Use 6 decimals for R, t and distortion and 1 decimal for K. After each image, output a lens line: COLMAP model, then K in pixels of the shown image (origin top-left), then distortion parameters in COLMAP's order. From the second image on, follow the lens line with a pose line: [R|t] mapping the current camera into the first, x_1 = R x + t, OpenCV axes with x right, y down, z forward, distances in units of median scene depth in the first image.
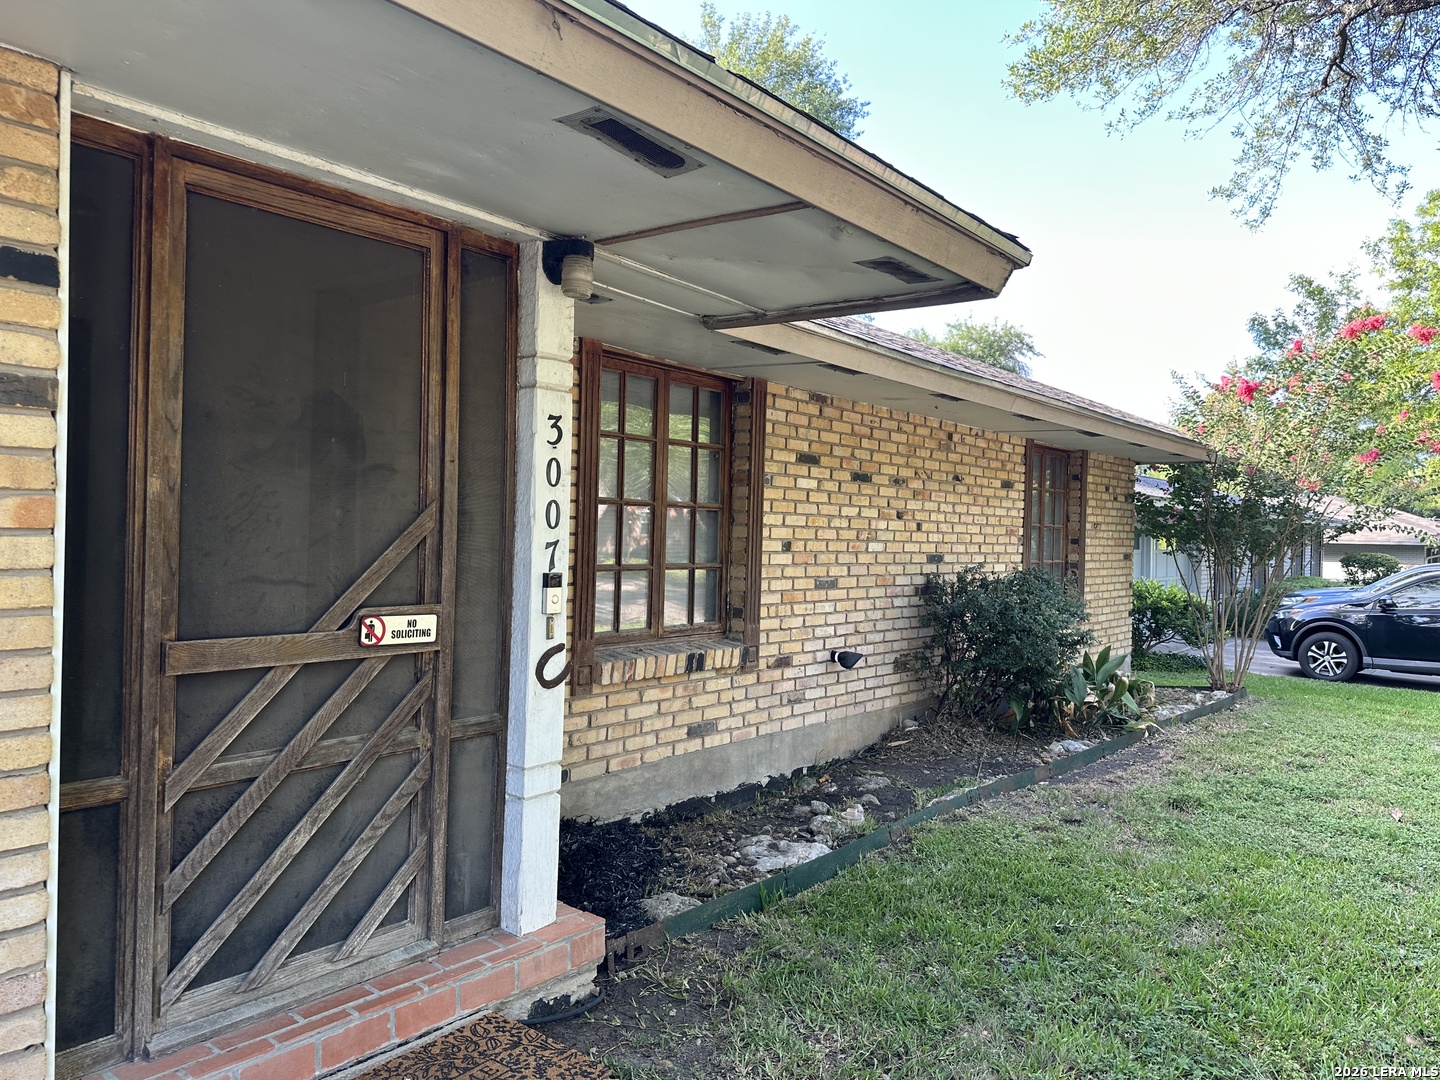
lens RADIAL K [[1088.5, 0, 715.5], [0, 1088.5, 544.3], [0, 0, 1]] dist [0.012774, -0.002767]
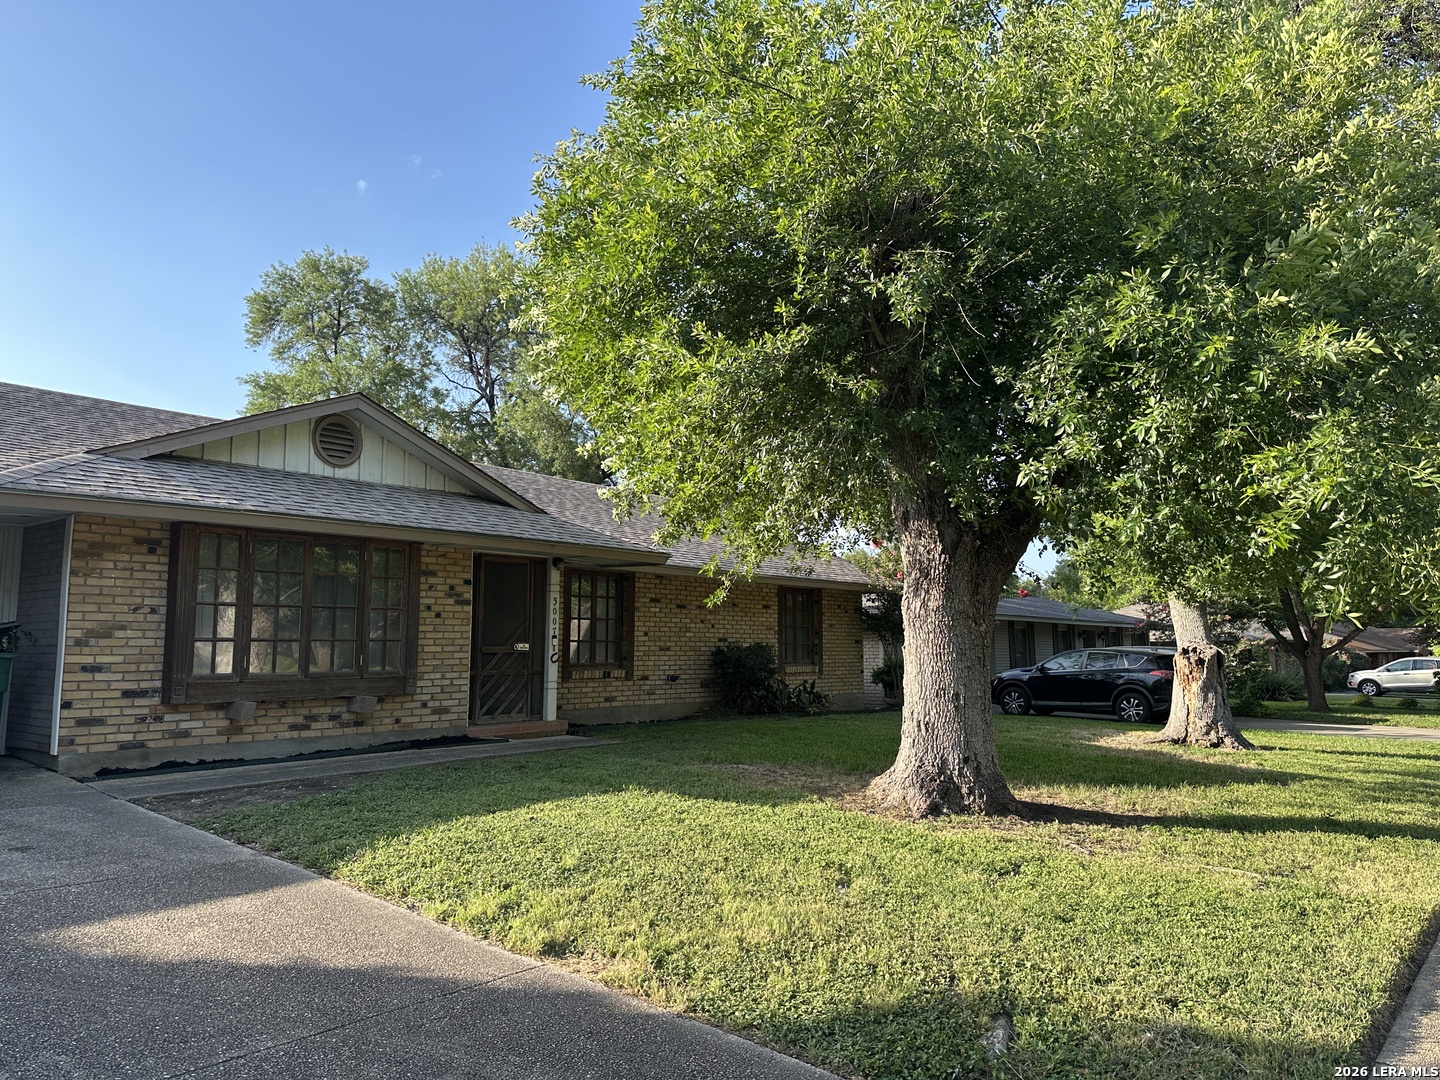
lens RADIAL K [[1088.5, 0, 727.4], [0, 1088.5, 538.0], [0, 0, 1]] dist [0.012774, -0.002767]
pose [[0.999790, -0.020503, -0.000345, 0.282874], [0.020337, 0.993573, -0.111347, 0.072559], [0.002625, 0.111317, 0.993782, -1.731963]]
